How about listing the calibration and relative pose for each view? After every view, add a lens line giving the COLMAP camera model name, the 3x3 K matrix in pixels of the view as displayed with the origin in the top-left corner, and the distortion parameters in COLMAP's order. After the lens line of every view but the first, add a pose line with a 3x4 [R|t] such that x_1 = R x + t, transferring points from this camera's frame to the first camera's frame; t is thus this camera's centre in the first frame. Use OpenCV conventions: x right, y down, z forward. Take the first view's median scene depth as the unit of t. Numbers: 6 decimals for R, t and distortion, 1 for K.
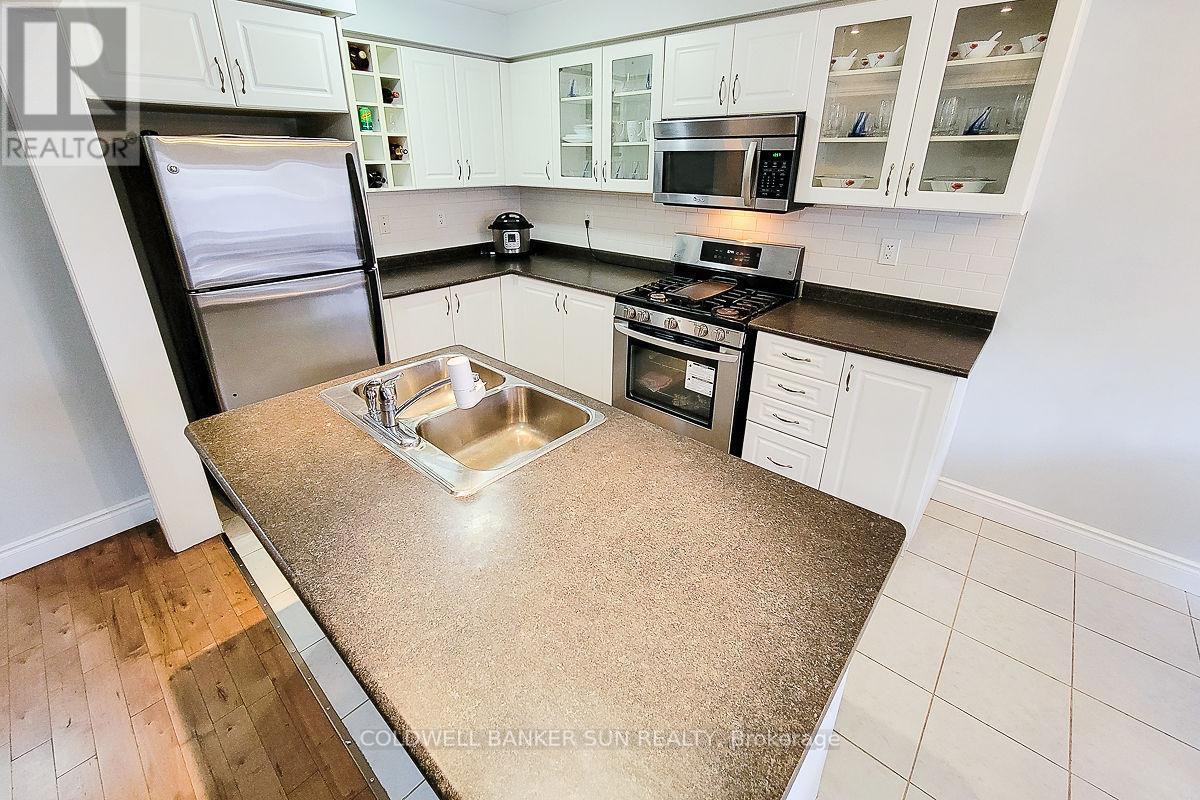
lens RADIAL K [[501.7, 0, 598.7], [0, 501.7, 359.9], [0, 0, 1]] dist [0.000715, -0.000261]
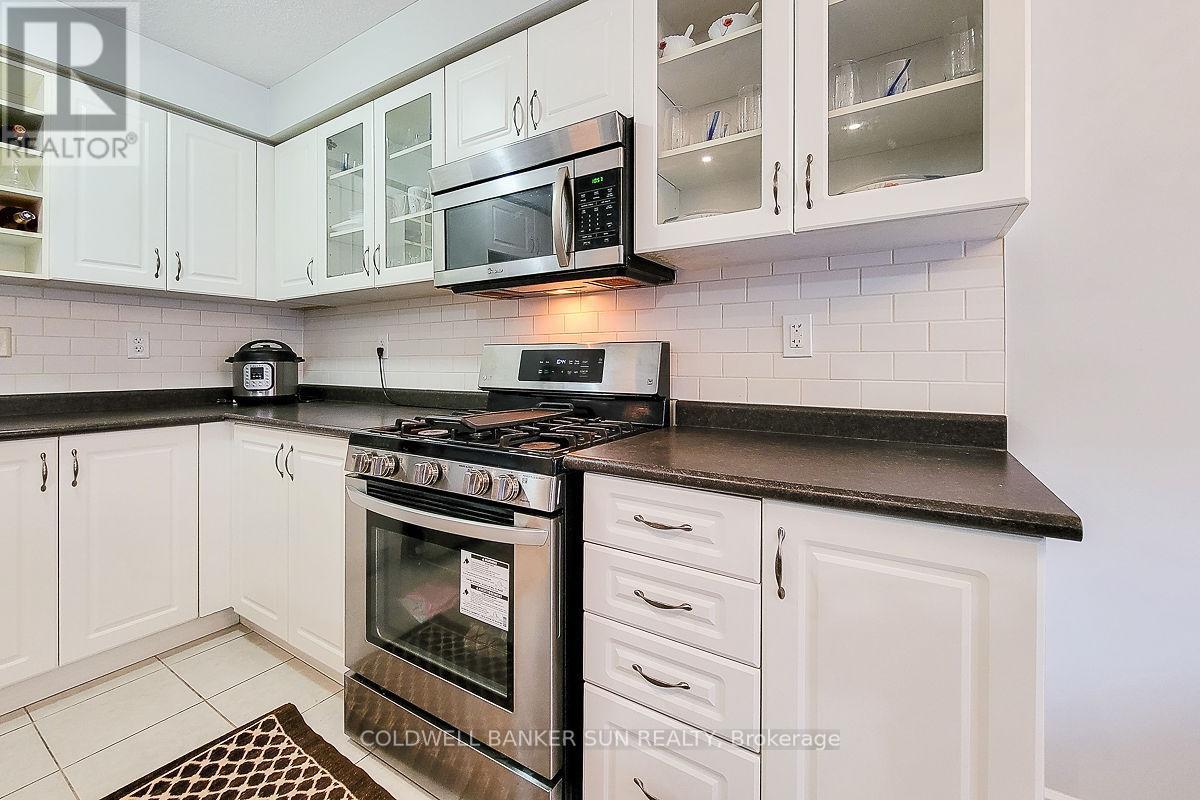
lens RADIAL K [[501.7, 0, 598.7], [0, 501.7, 359.9], [0, 0, 1]] dist [0.000715, -0.000261]
pose [[0.984908, 0.000156, 0.173077, 0.228785], [0.064722, 0.927117, -0.369142, 0.018915], [-0.160520, 0.374773, 0.913115, 0.477909]]
